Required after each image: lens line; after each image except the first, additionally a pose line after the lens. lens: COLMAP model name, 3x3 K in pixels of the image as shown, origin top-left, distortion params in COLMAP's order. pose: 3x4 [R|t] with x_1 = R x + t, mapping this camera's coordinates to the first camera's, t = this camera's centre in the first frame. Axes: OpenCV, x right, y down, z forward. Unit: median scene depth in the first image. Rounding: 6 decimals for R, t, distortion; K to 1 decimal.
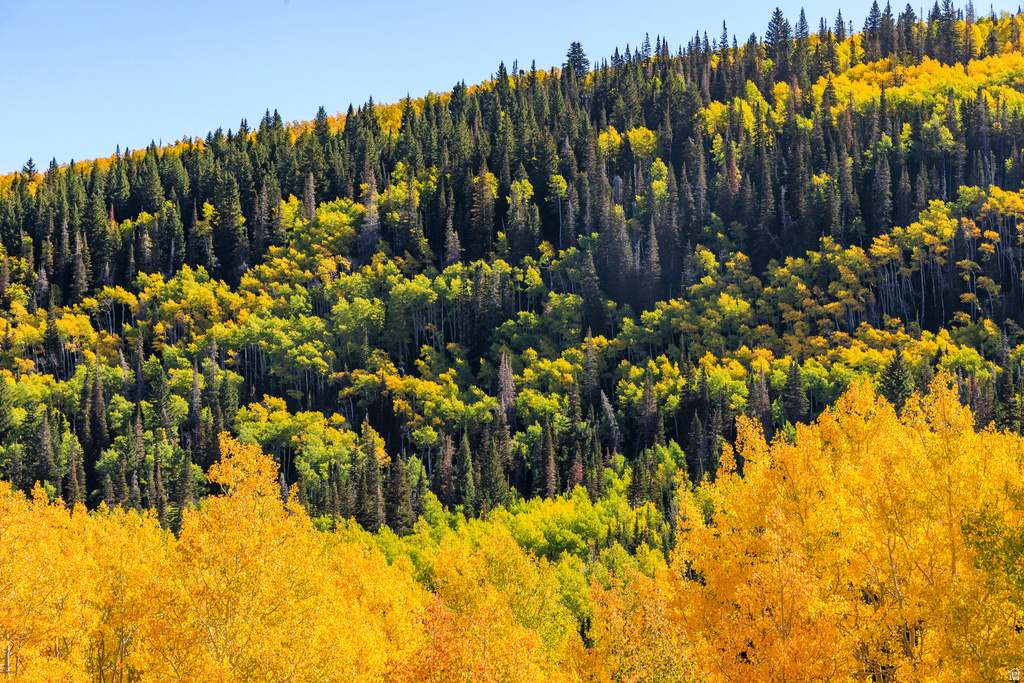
lens RADIAL K [[2526.2, 0, 539.2], [0, 2526.2, 341.7], [0, 0, 1]] dist [0.055482, 0.109269]
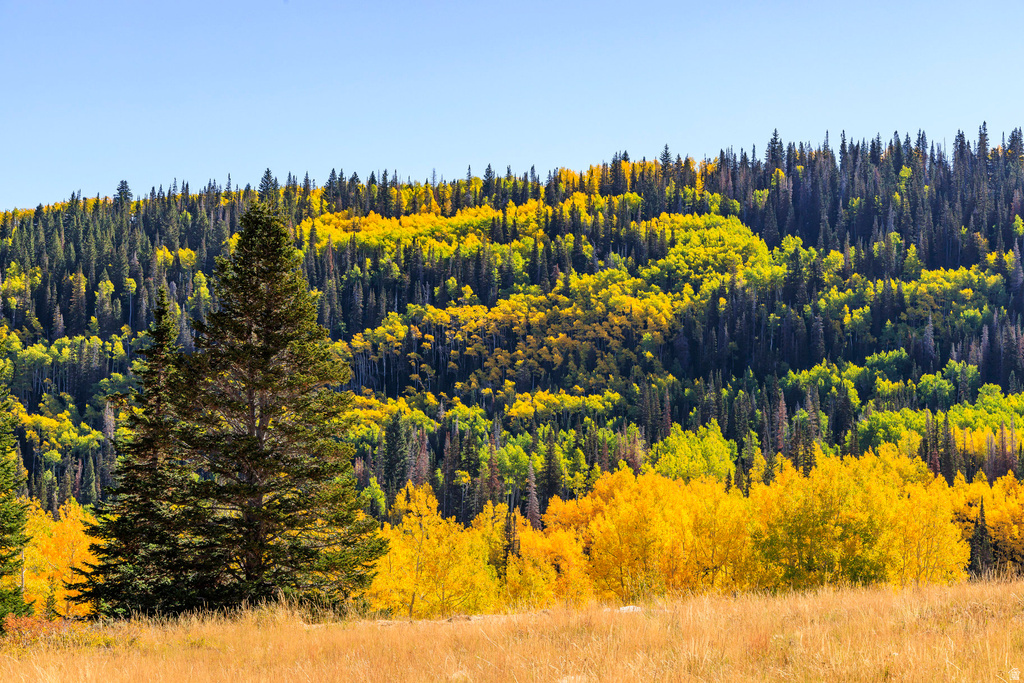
lens RADIAL K [[1817.0, 0, 527.4], [0, 1817.0, 338.9], [0, 0, 1]] dist [0.038351, 0.068057]
pose [[0.962196, 0.047626, 0.268161, -0.056829], [-0.040407, 0.998659, -0.032377, -0.006643], [-0.269343, 0.020318, 0.962830, -0.083420]]
